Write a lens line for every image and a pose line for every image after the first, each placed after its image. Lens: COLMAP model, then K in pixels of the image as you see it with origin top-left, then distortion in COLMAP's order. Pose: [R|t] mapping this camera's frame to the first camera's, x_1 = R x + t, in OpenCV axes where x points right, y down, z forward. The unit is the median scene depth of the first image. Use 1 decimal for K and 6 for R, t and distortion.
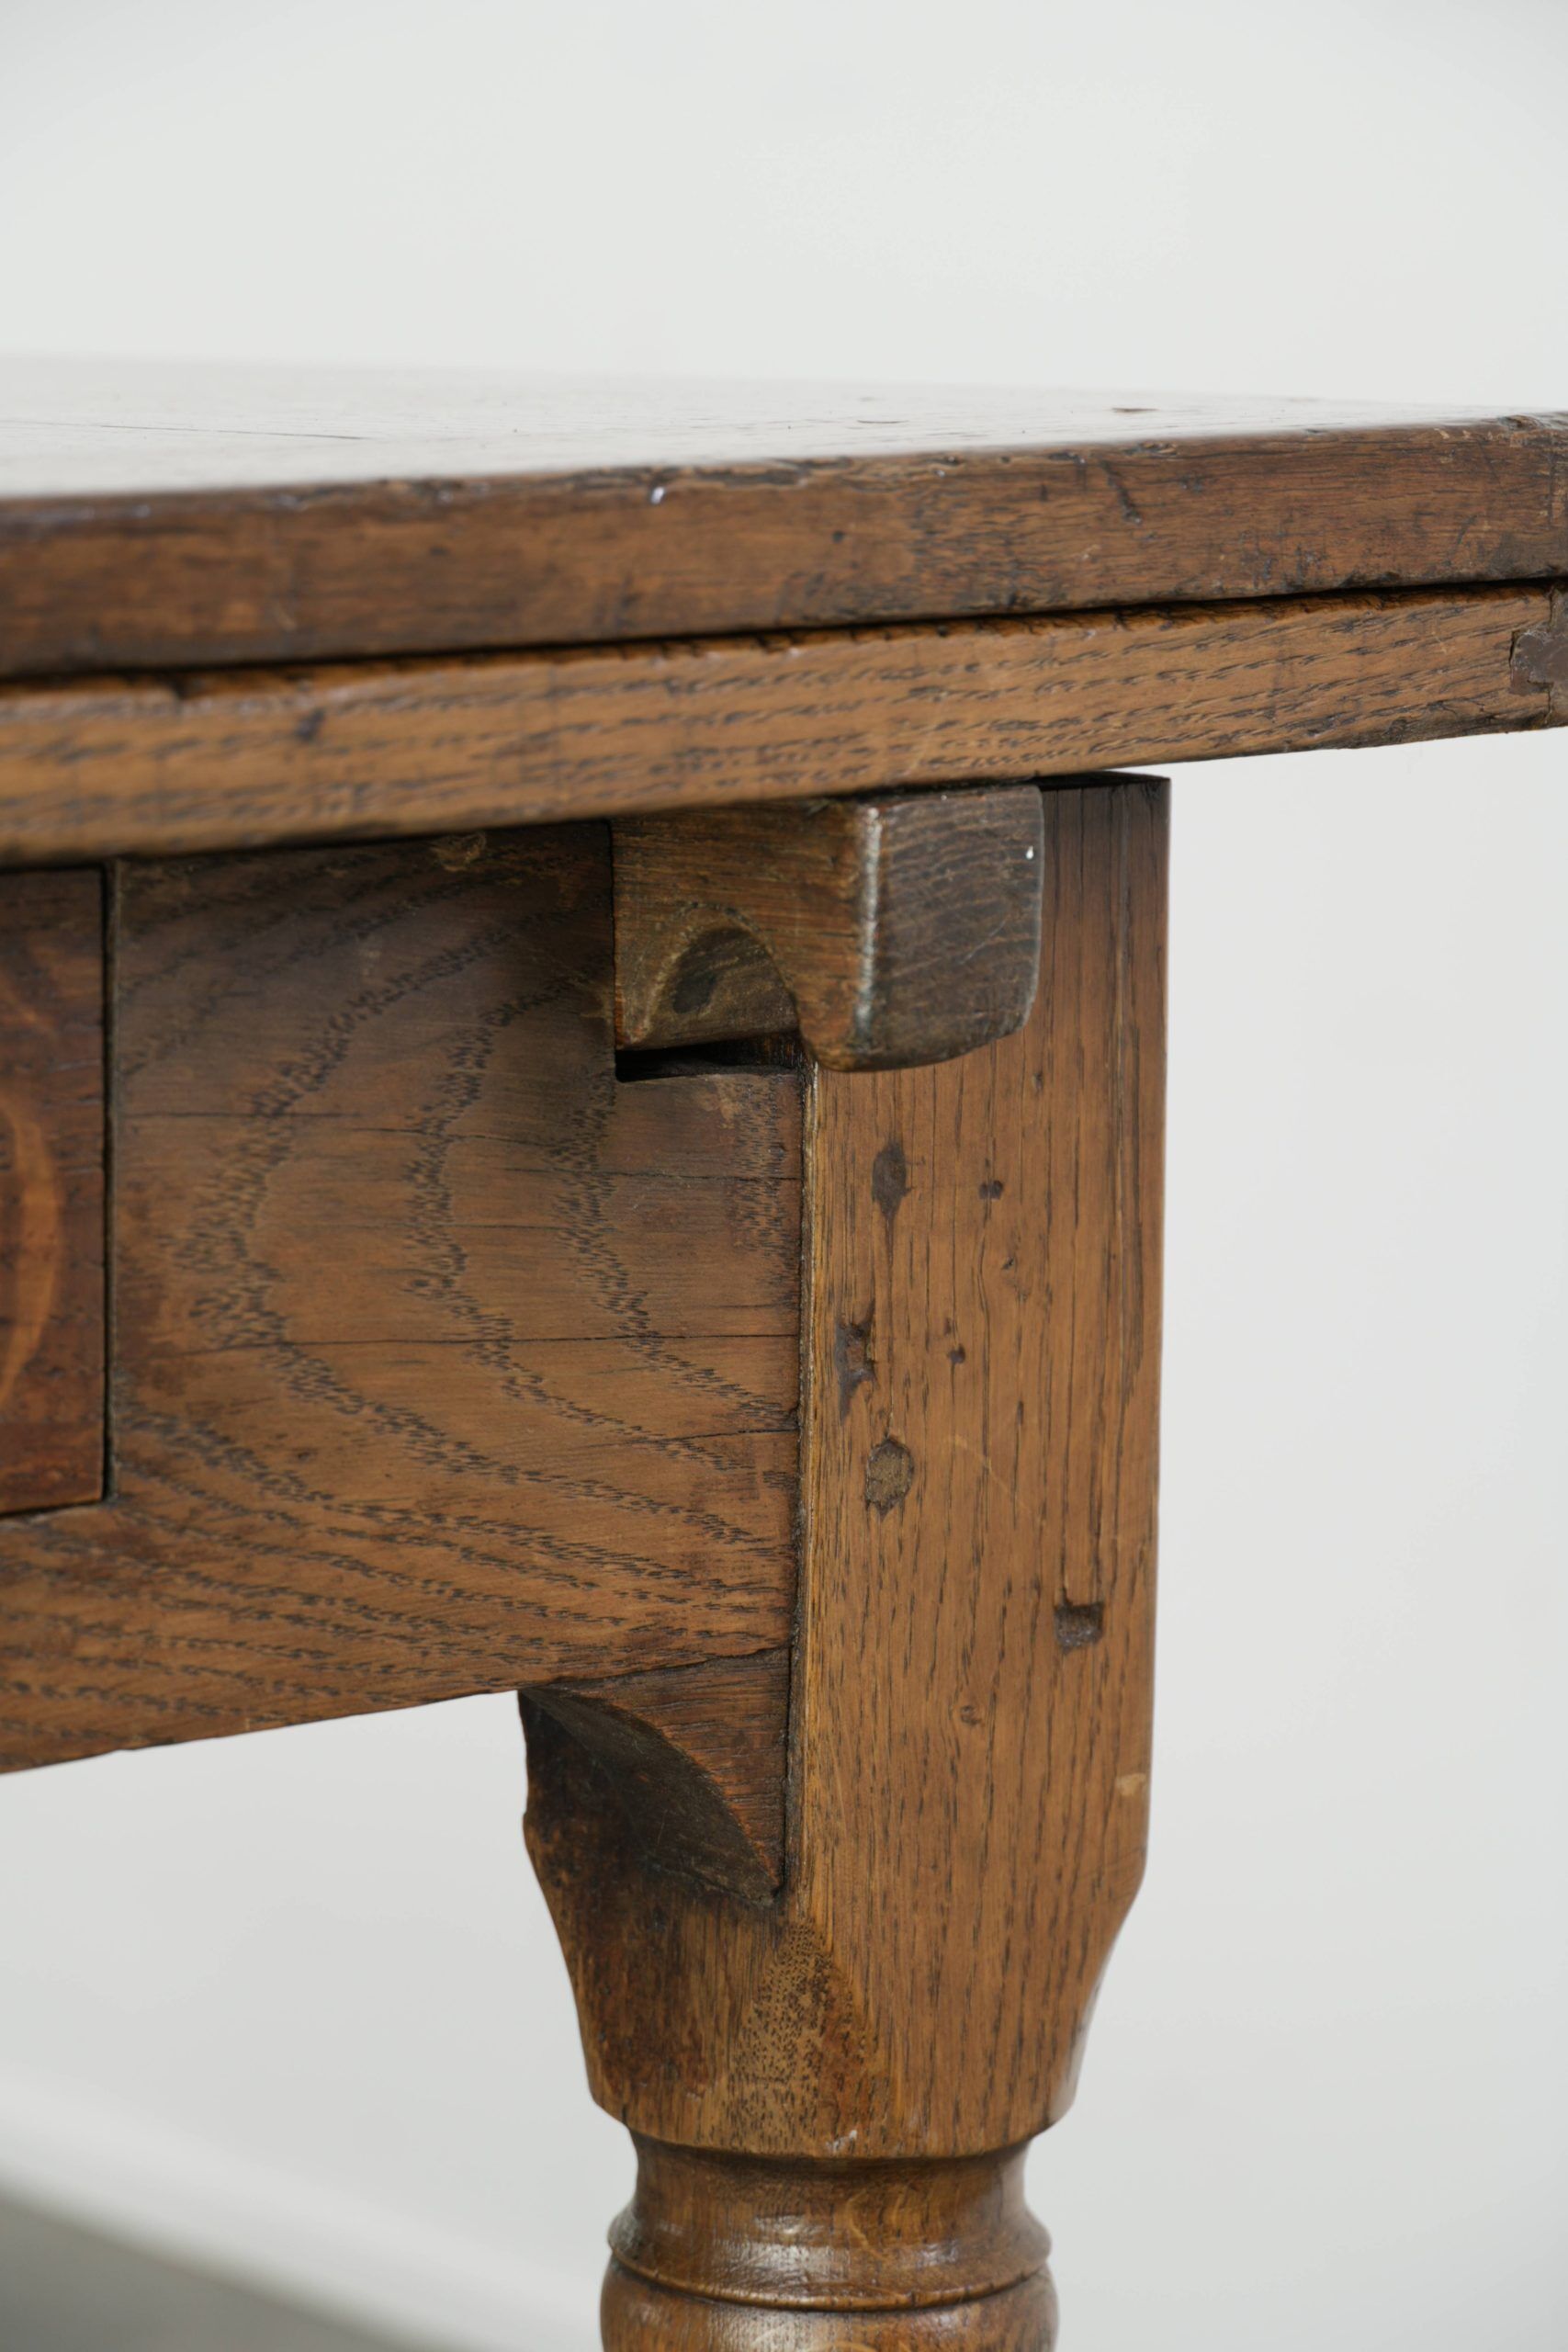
lens RADIAL K [[7558.2, 0, 784.0], [0, 7558.2, 1176.0], [0, 0, 1]] dist [0.064855, 0.732736]
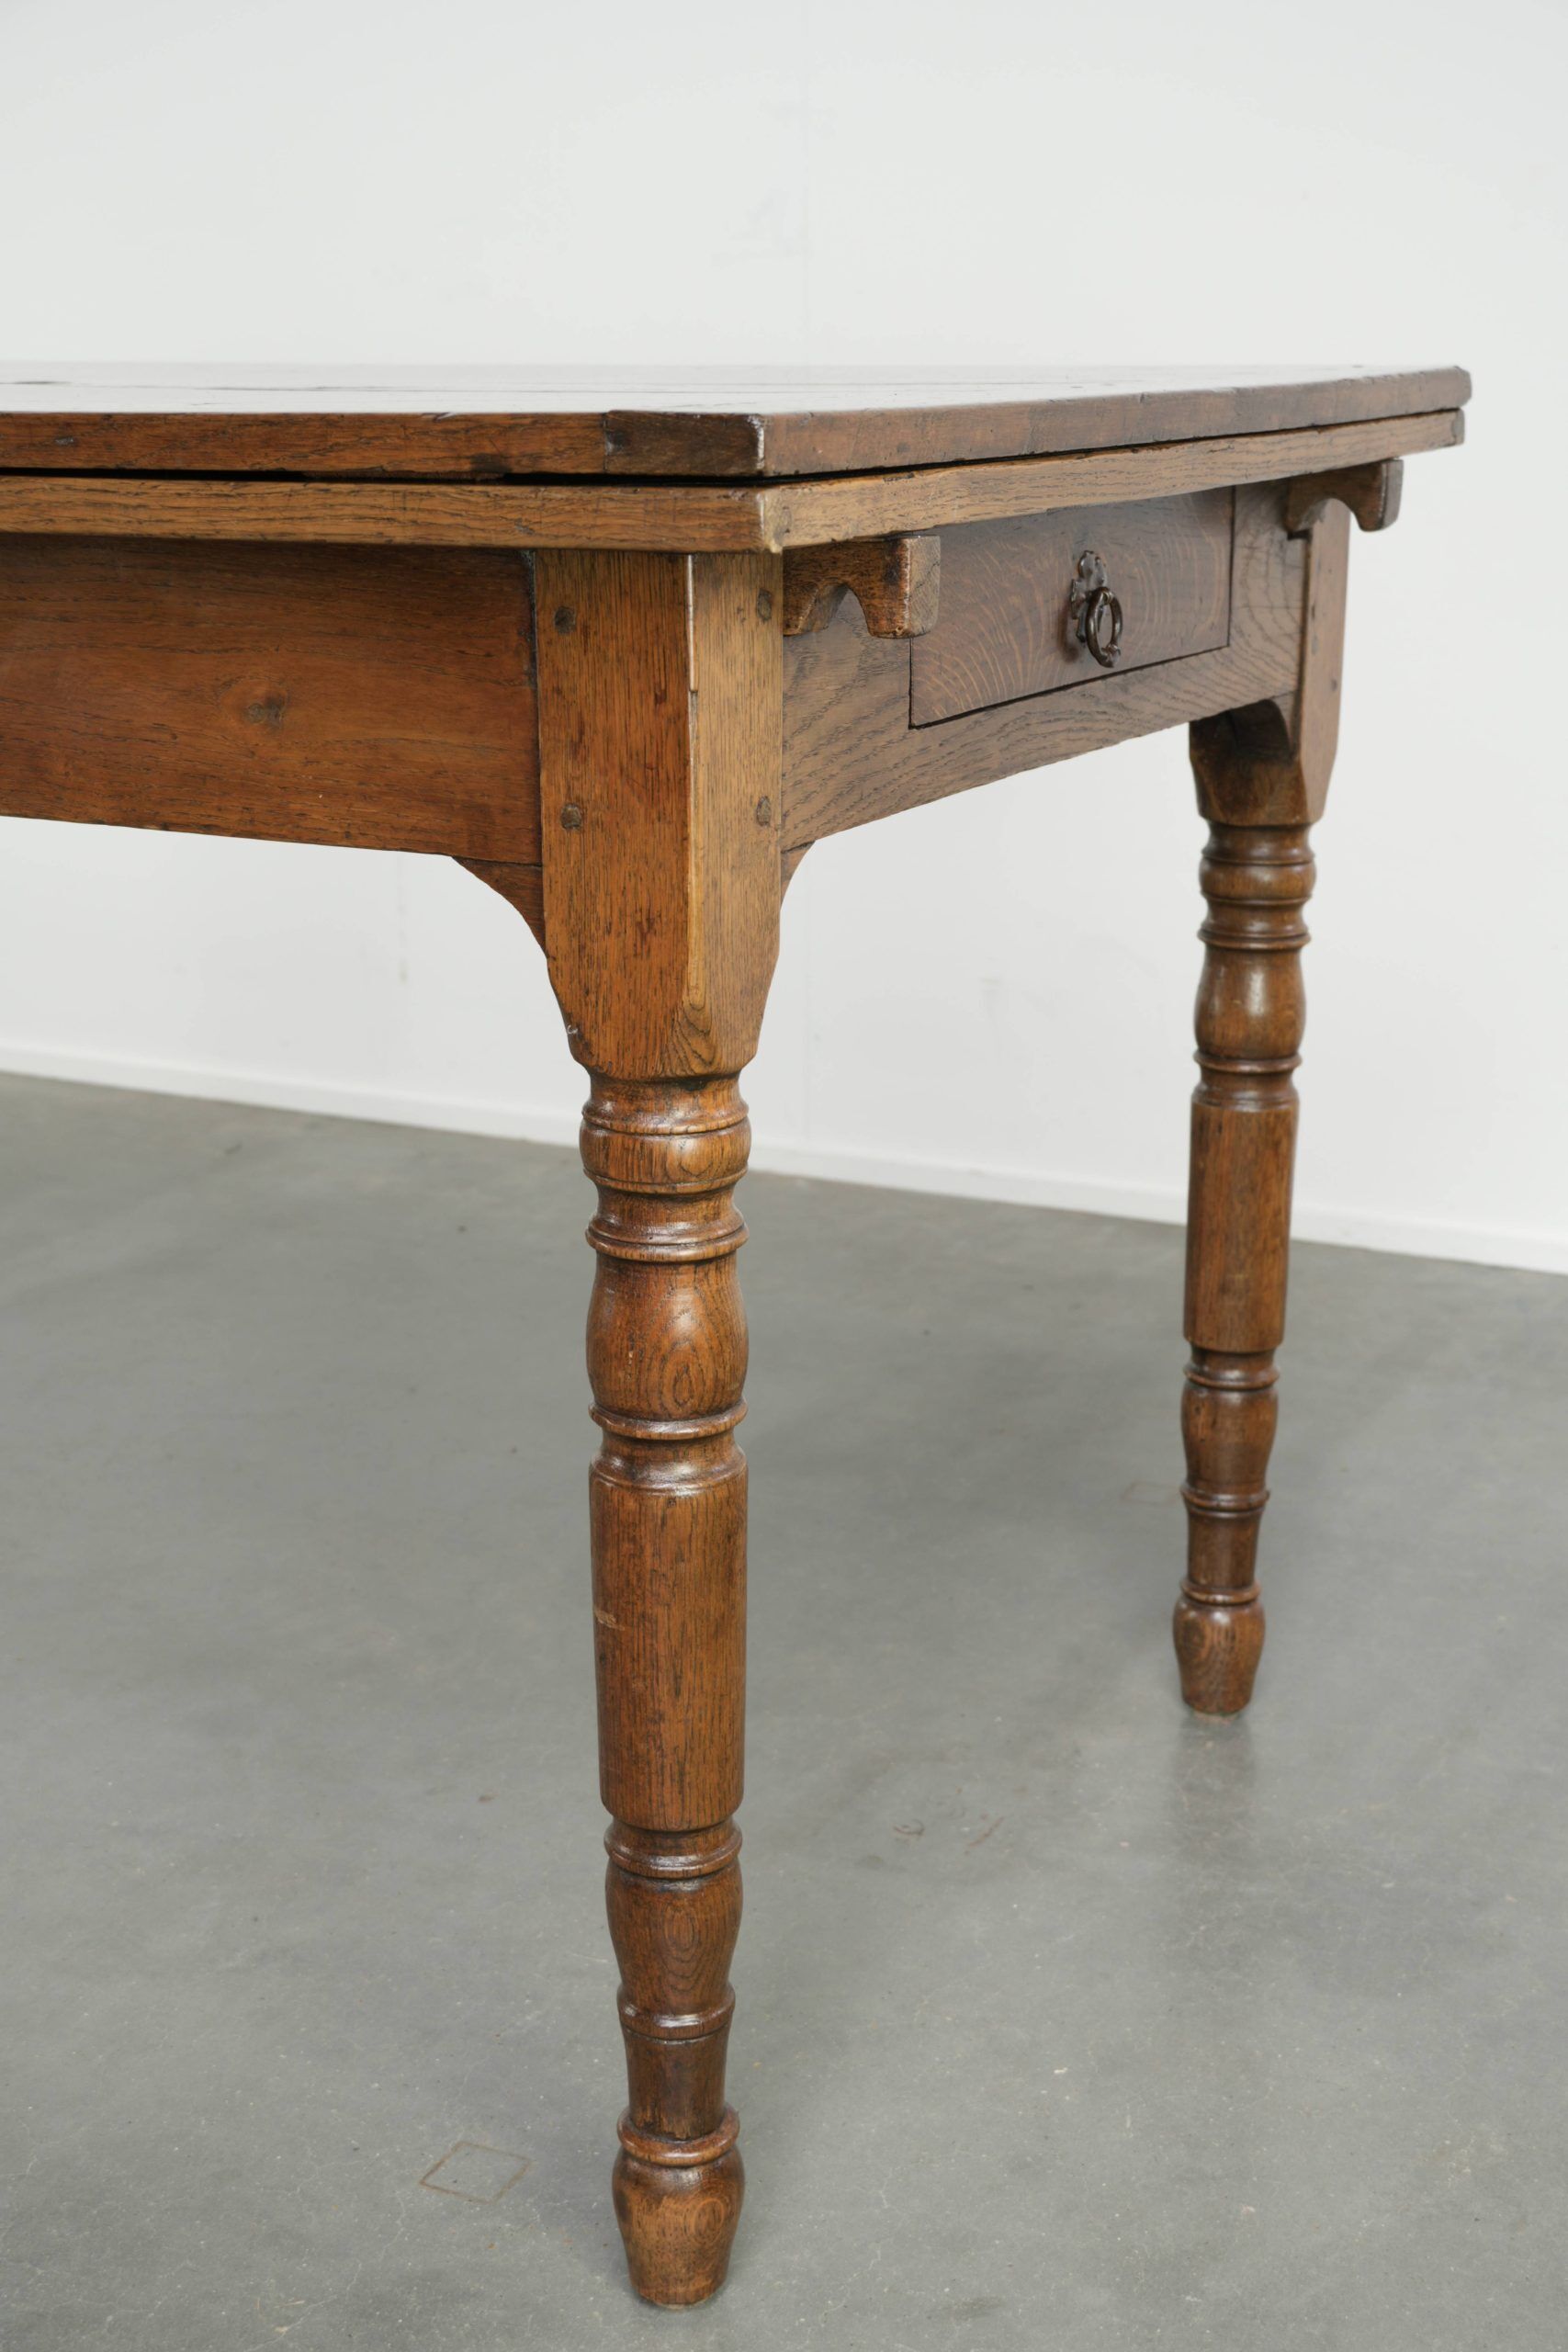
lens RADIAL K [[3223.0, 0, 784.0], [0, 3223.0, 1176.0], [0, 0, 1]] dist [0.045431, 0.010583]
pose [[0.926951, -0.104347, 0.360380, -0.936018], [0.059741, 0.989341, 0.132798, 0.078064], [-0.370396, -0.101567, 0.923304, -0.511600]]
